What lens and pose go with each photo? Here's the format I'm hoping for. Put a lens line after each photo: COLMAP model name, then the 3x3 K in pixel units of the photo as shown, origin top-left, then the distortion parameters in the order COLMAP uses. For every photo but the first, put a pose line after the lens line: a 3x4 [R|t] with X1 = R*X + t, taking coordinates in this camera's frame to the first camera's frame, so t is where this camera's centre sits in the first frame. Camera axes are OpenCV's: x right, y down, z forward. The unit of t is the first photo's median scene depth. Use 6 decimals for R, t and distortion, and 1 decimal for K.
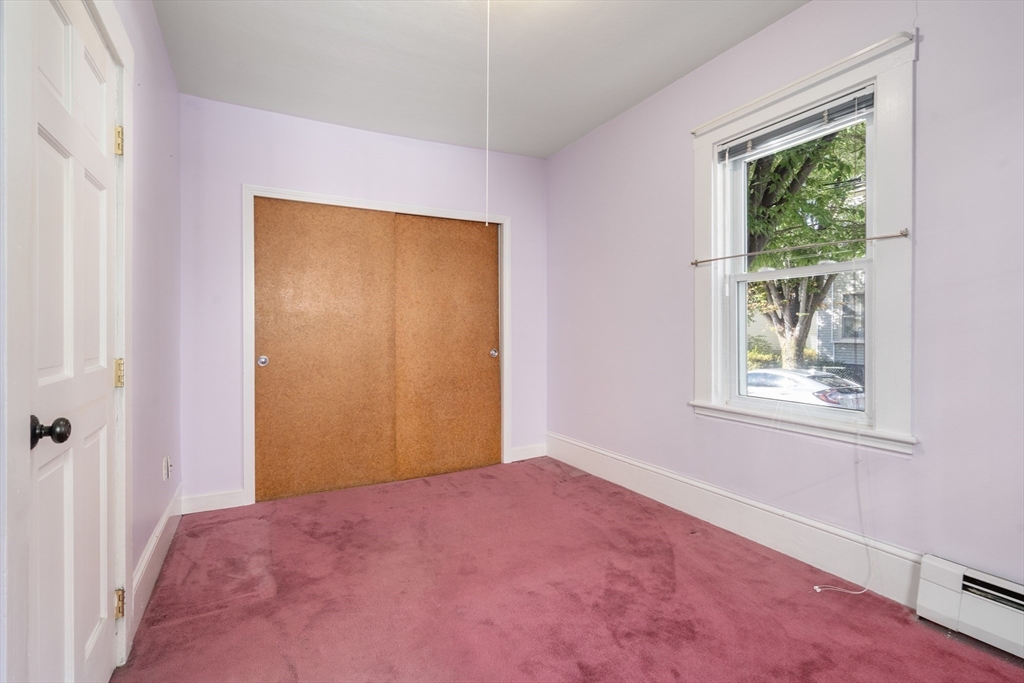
lens RADIAL K [[479.8, 0, 508.9], [0, 479.8, 325.1], [0, 0, 1]] dist [-0.000255, 0.000013]
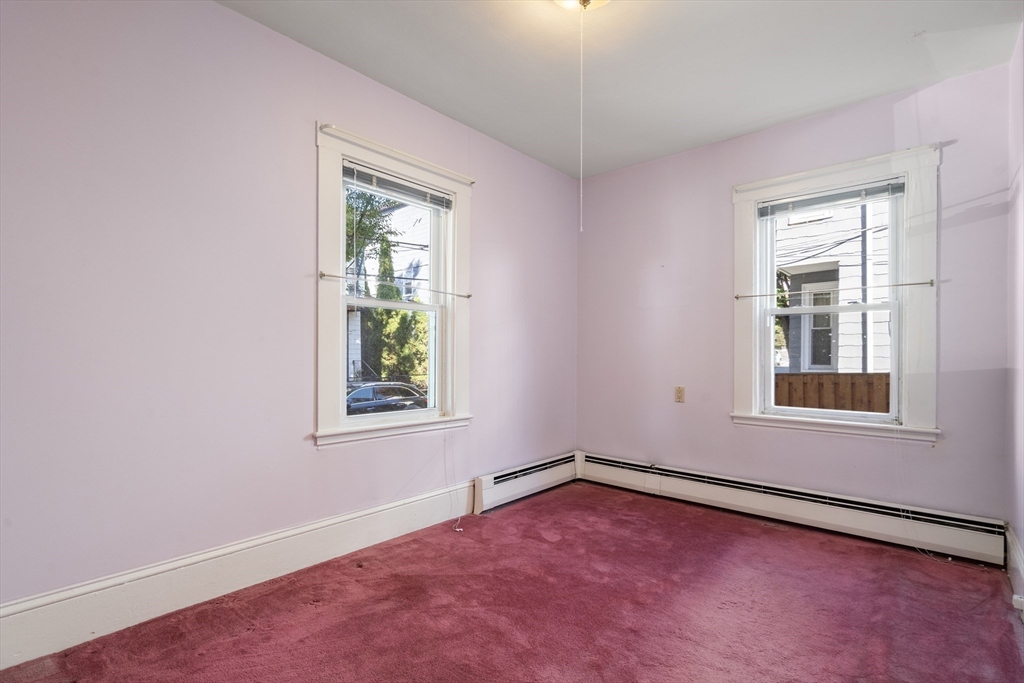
lens RADIAL K [[486.3, 0, 510.9], [0, 486.3, 355.2], [0, 0, 1]] dist [0.000821, 0.000521]
pose [[-0.350770, 0.004893, 0.936449, -0.675378], [-0.011912, 0.999882, -0.009686, 0.027517], [-0.936386, -0.014553, -0.350671, 1.169187]]
